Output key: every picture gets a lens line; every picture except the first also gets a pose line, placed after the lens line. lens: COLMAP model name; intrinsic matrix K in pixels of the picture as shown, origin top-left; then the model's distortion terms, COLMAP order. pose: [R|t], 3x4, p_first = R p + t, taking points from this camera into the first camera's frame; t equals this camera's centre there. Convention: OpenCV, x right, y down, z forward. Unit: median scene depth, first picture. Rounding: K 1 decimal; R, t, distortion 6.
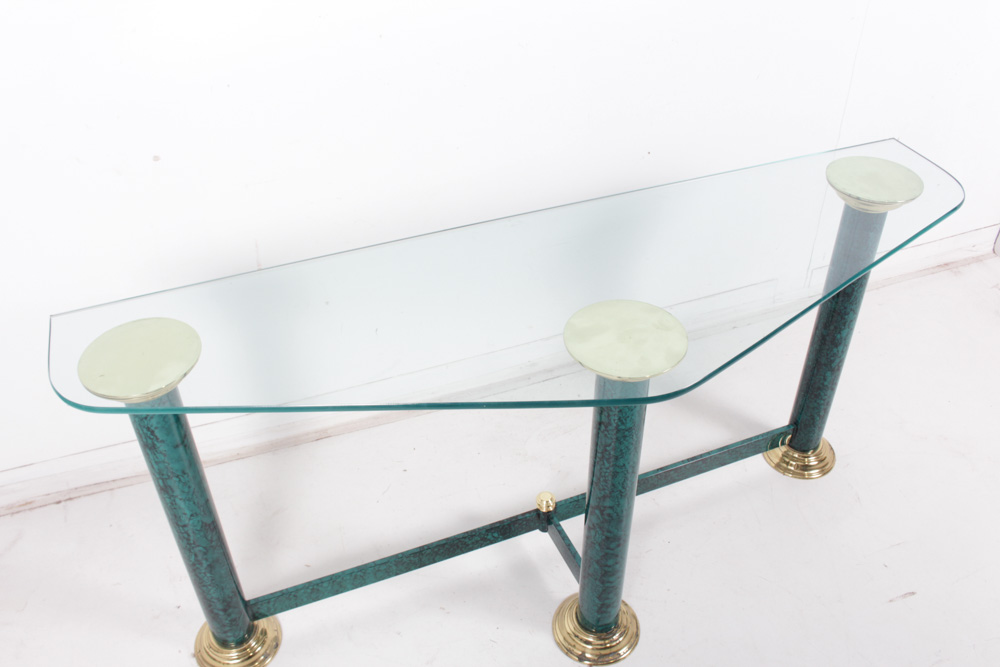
lens RADIAL K [[877.0, 0, 476.7], [0, 877.0, 332.8], [0, 0, 1]] dist [-0.112345, 0.008520]
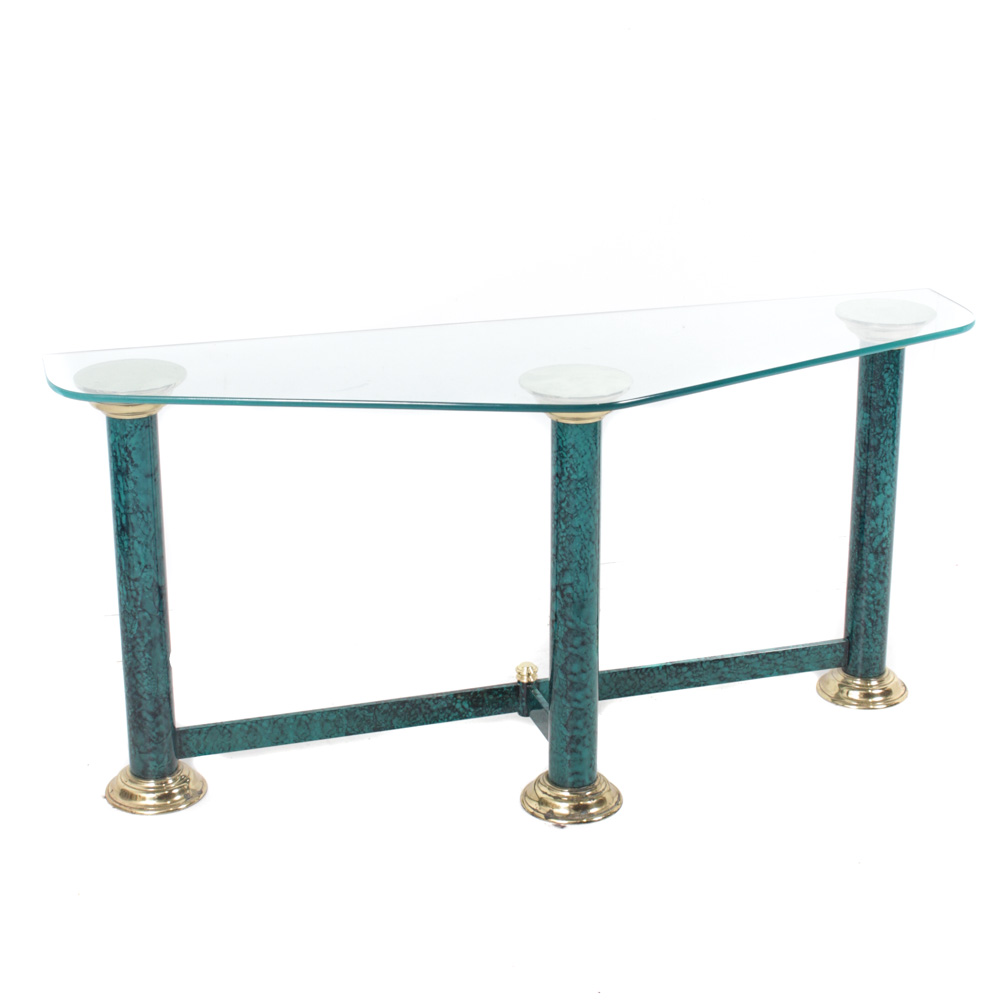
lens RADIAL K [[2006.8, 0, 500.0], [0, 2006.8, 500.0], [0, 0, 1]] dist [-0.080600, -0.256431]
pose [[0.996675, 0.047411, -0.066259, 0.190603], [-0.066497, 0.943263, -0.325320, 0.735285], [0.047076, 0.328644, 0.943280, -1.001134]]
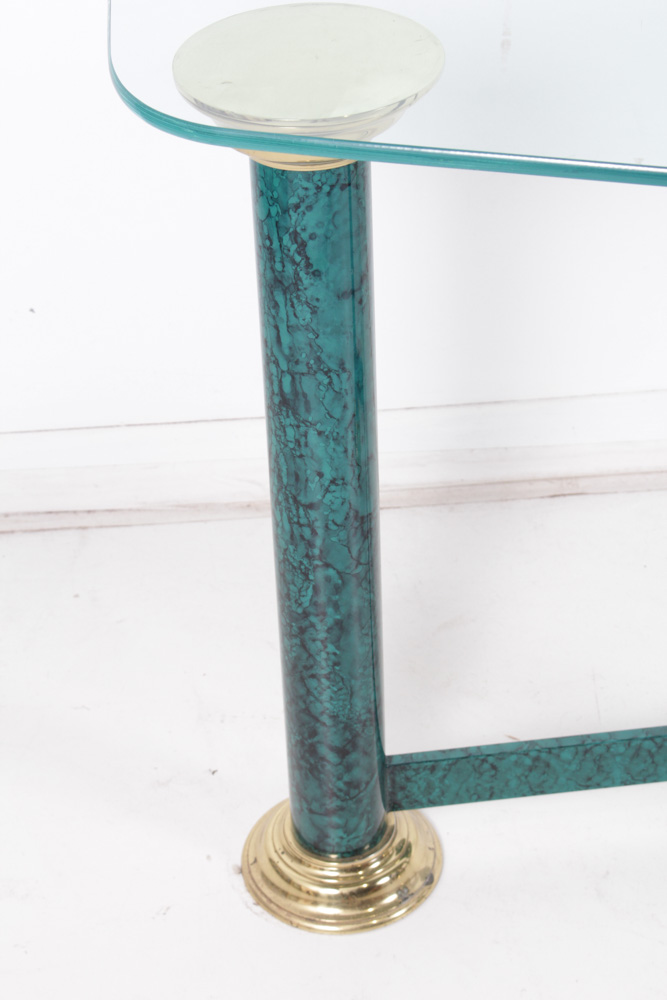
lens RADIAL K [[2084.7, 0, 333.5], [0, 2084.7, 500.0], [0, 0, 1]] dist [-0.056284, -0.090306]
pose [[0.965965, 0.143090, -0.215491, -0.083588], [-0.151005, 0.988318, -0.020637, 0.208380], [0.210021, 0.052475, 0.976288, -0.040533]]
